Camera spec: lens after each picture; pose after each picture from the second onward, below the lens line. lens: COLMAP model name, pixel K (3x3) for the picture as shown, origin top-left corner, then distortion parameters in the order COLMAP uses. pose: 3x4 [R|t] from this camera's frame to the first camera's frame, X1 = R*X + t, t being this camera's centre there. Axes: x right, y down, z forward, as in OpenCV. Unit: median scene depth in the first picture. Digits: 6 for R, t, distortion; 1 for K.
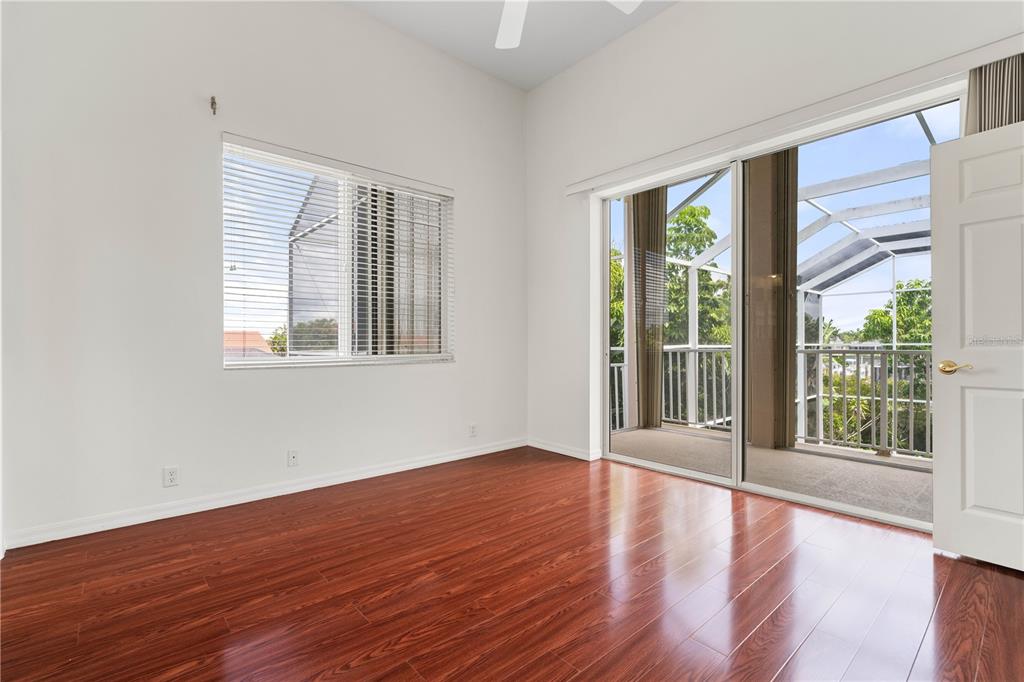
lens RADIAL K [[460.6, 0, 511.7], [0, 460.6, 350.4], [0, 0, 1]] dist [-0.006222, 0.001235]
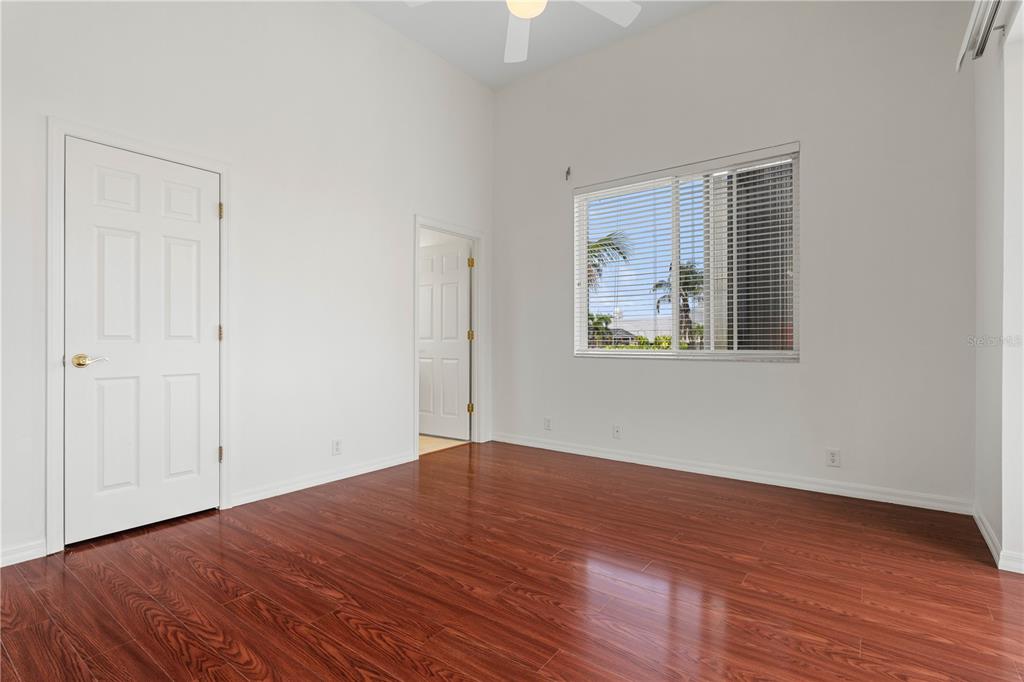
lens RADIAL K [[491.3, 0, 518.5], [0, 491.3, 339.0], [0, 0, 1]] dist [-0.003120, 0.000340]
pose [[0.213135, -0.000170, -0.977023, 0.848649], [-0.013779, 0.999900, -0.003180, -0.005632], [0.976926, 0.014140, 0.213111, 0.526900]]
